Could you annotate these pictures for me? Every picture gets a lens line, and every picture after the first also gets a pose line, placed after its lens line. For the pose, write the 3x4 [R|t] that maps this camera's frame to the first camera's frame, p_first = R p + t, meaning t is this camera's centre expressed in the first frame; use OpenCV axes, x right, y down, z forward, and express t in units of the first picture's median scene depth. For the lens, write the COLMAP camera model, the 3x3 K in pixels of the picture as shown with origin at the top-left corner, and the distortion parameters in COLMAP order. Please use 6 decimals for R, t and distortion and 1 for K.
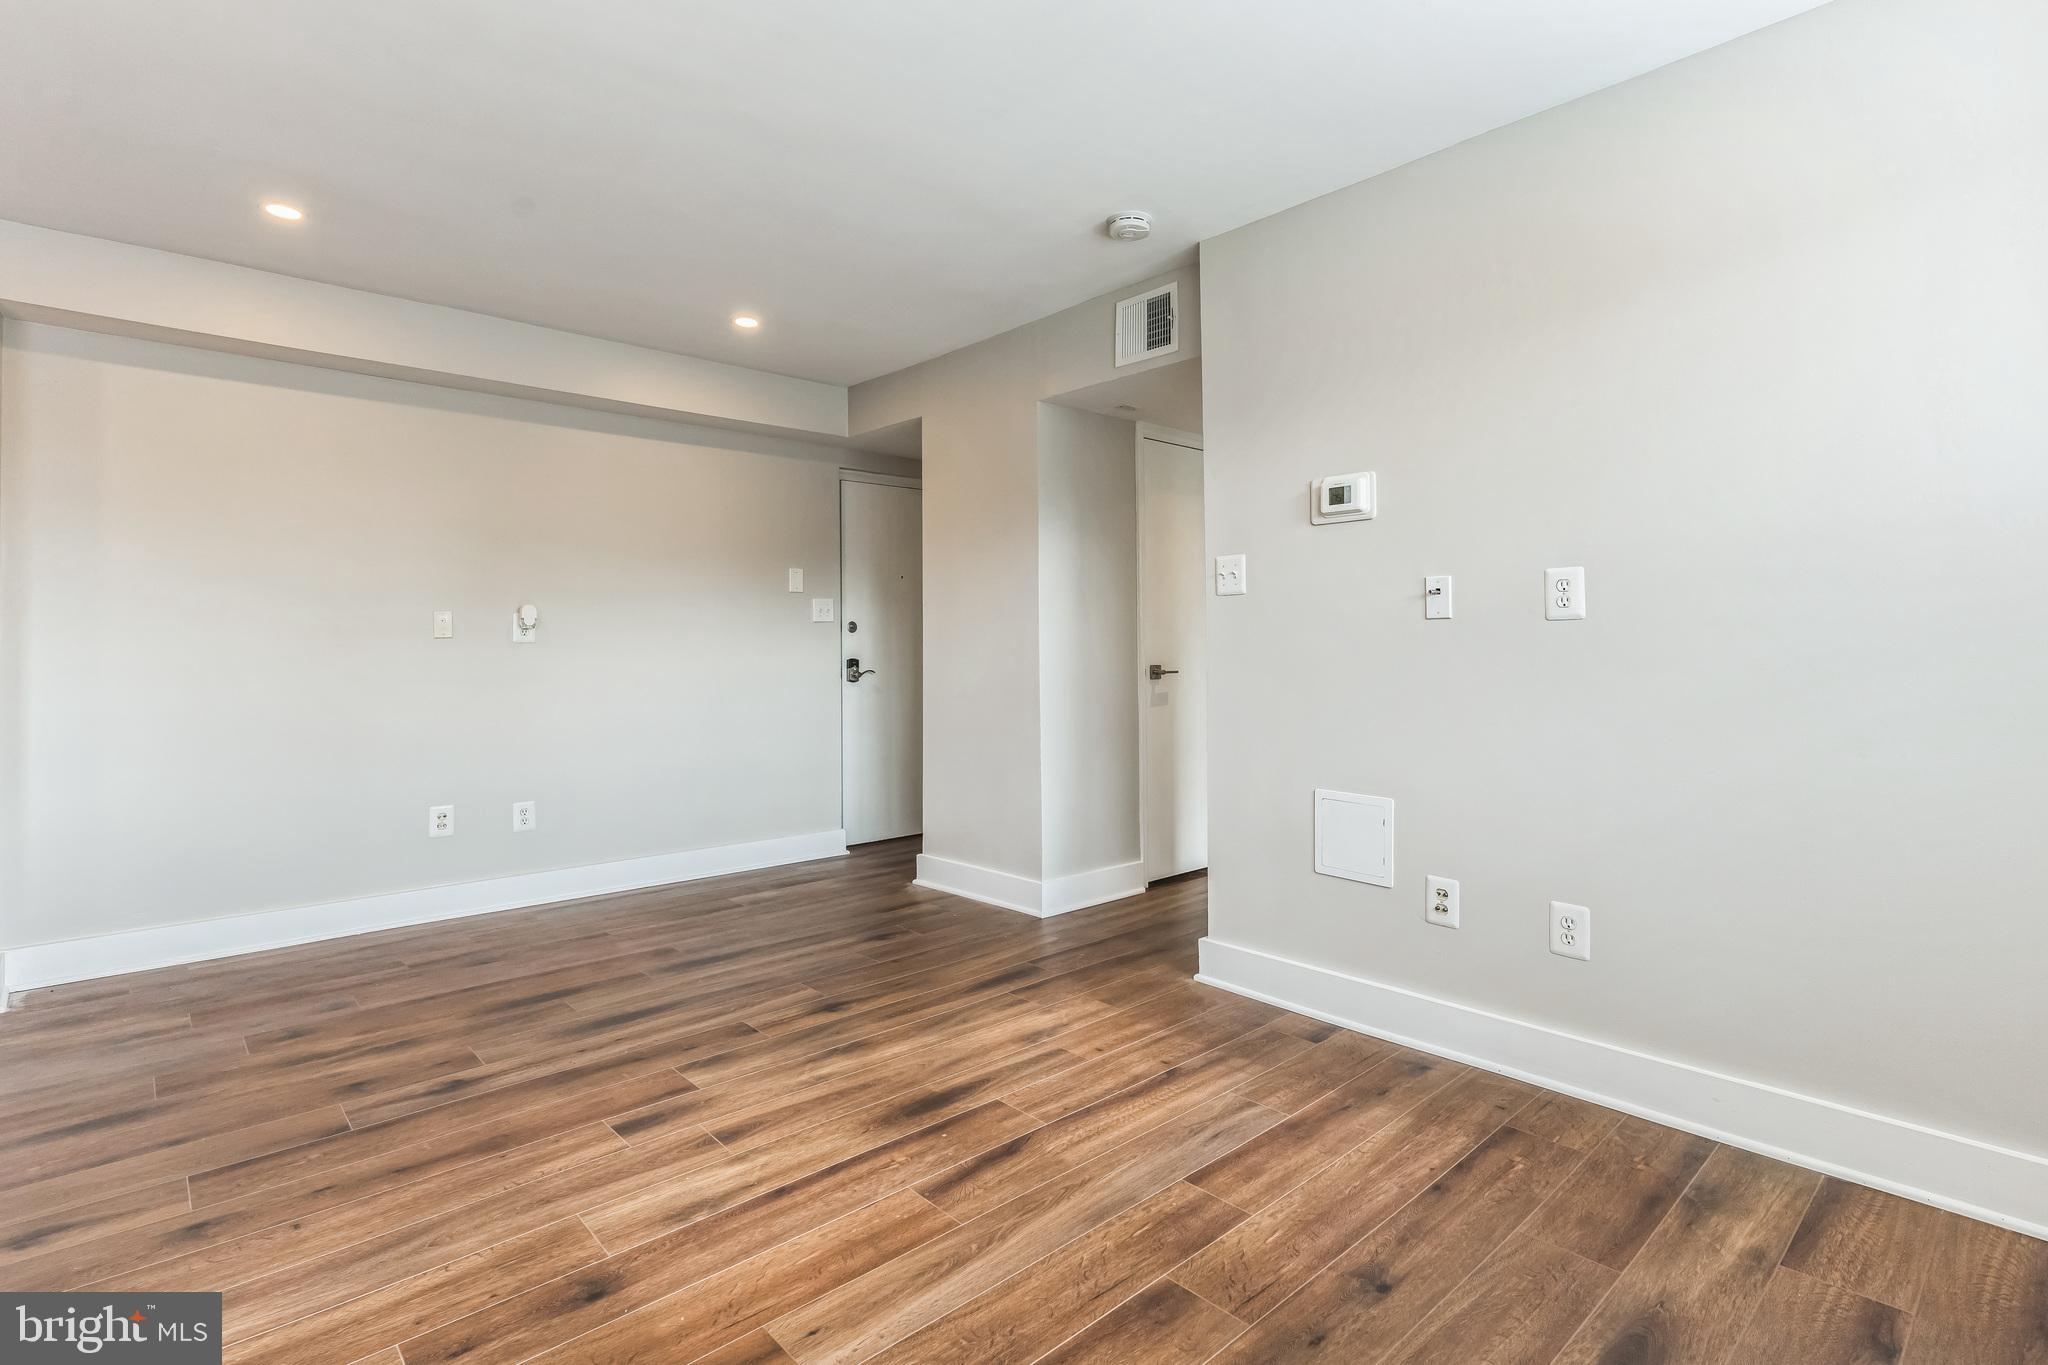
lens RADIAL K [[979.0, 0, 1043.2], [0, 979.0, 613.4], [0, 0, 1]] dist [0.003187, -0.001046]
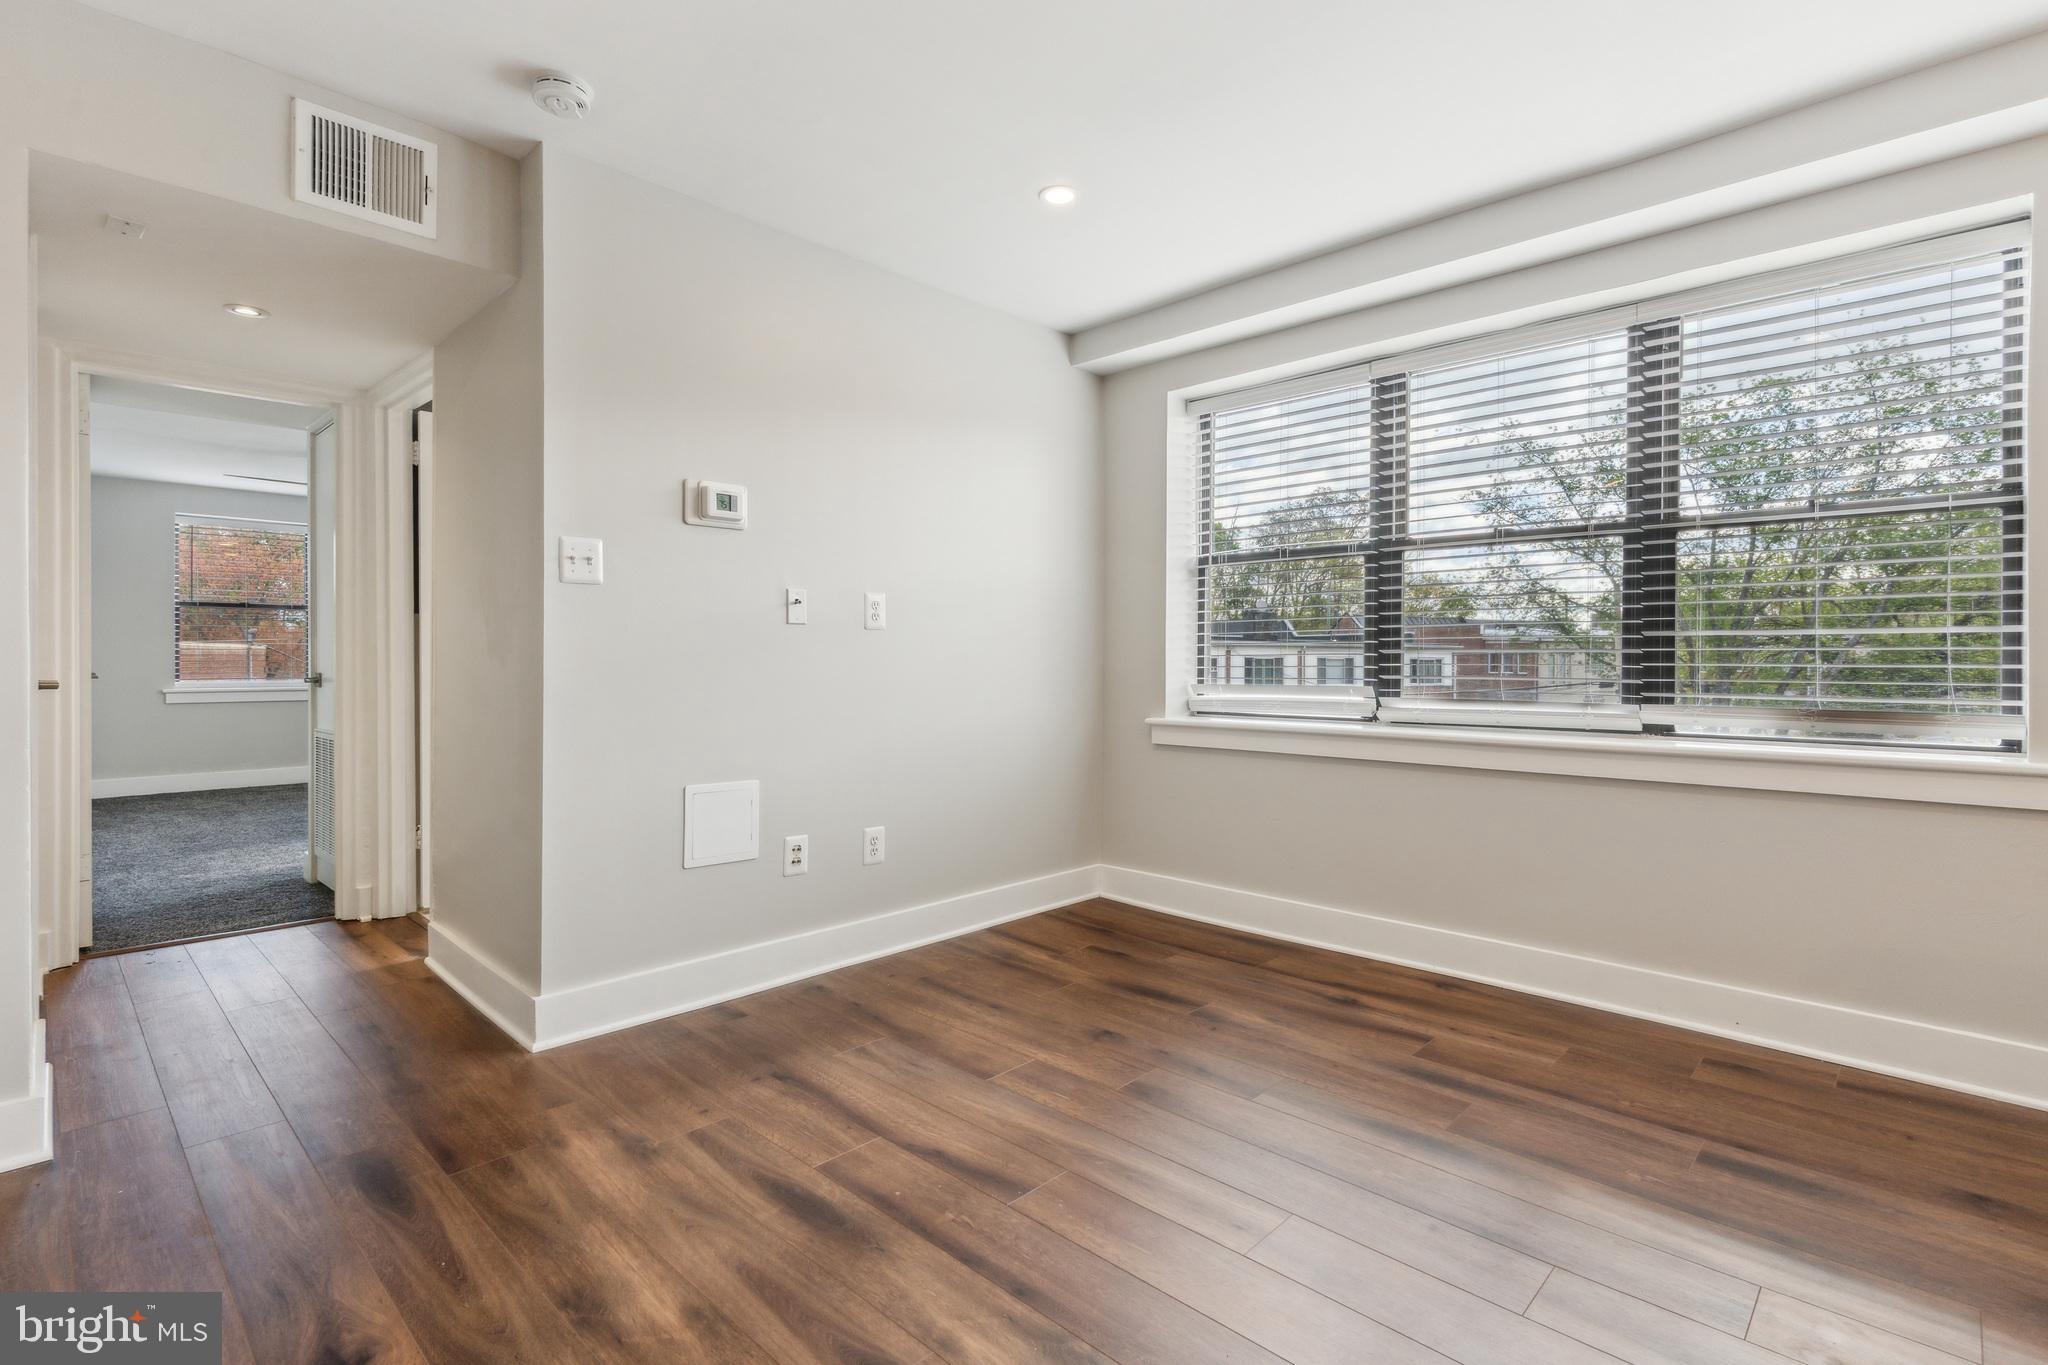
lens RADIAL K [[979.0, 0, 1001.4], [0, 979.0, 649.8], [0, 0, 1]] dist [0.003187, -0.001046]
pose [[-0.044761, 0.014307, 0.998895, -0.797495], [-0.036554, 0.999204, -0.015950, 0.046107], [-0.998329, -0.037227, -0.044202, 0.778784]]
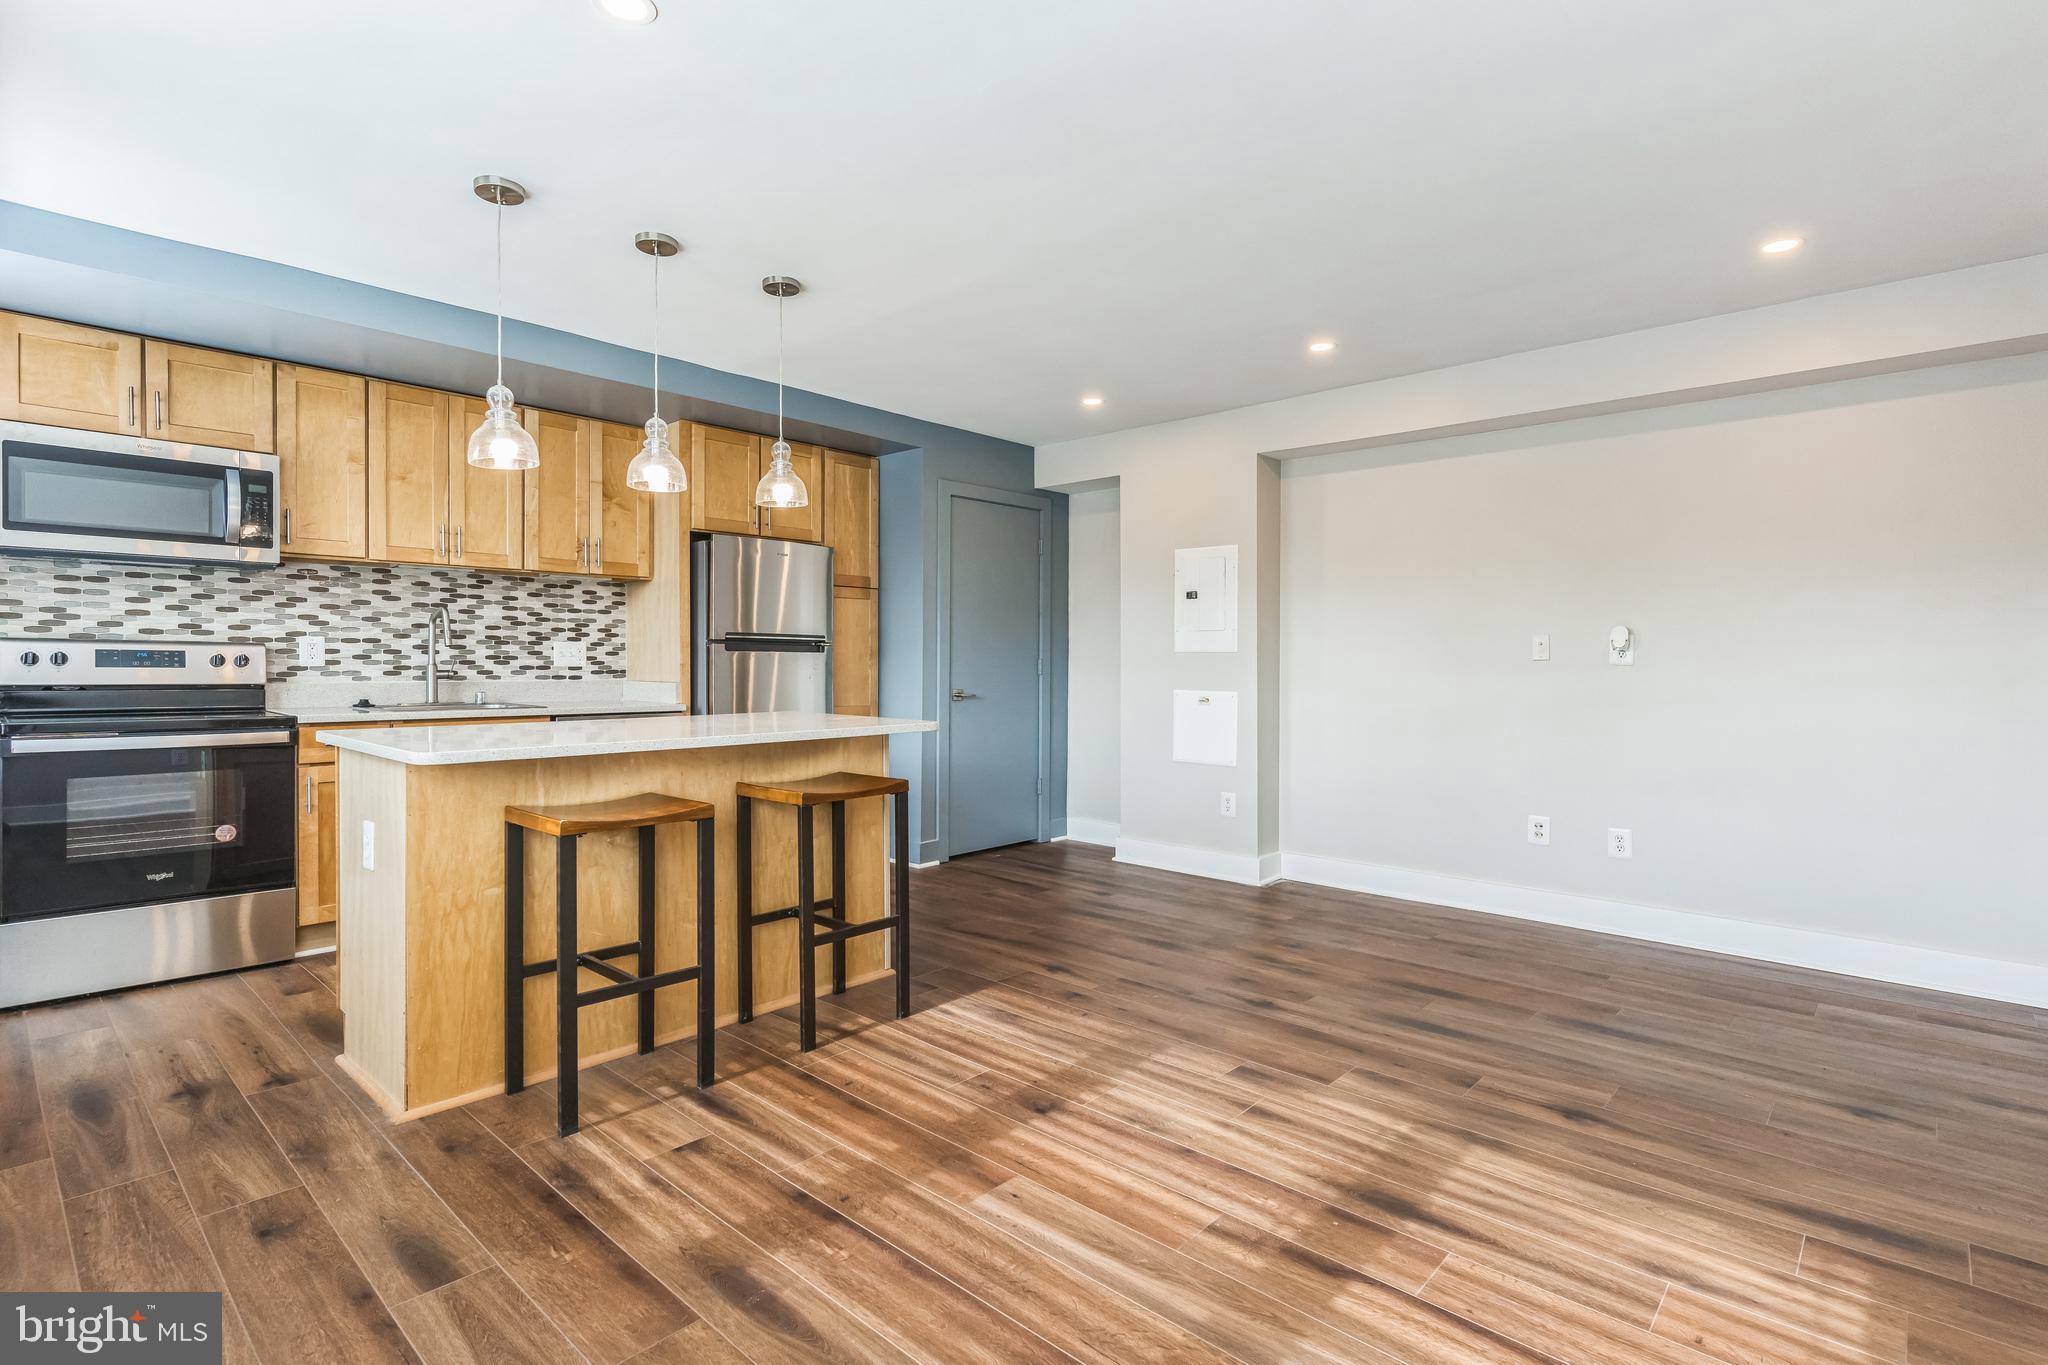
lens RADIAL K [[979.0, 0, 1011.0], [0, 979.0, 671.5], [0, 0, 1]] dist [0.003187, -0.001046]
pose [[0.086552, 0.017942, -0.996086, 0.609119], [0.029819, 0.999343, 0.020591, -0.000504], [0.995801, -0.031484, 0.085960, 0.514430]]
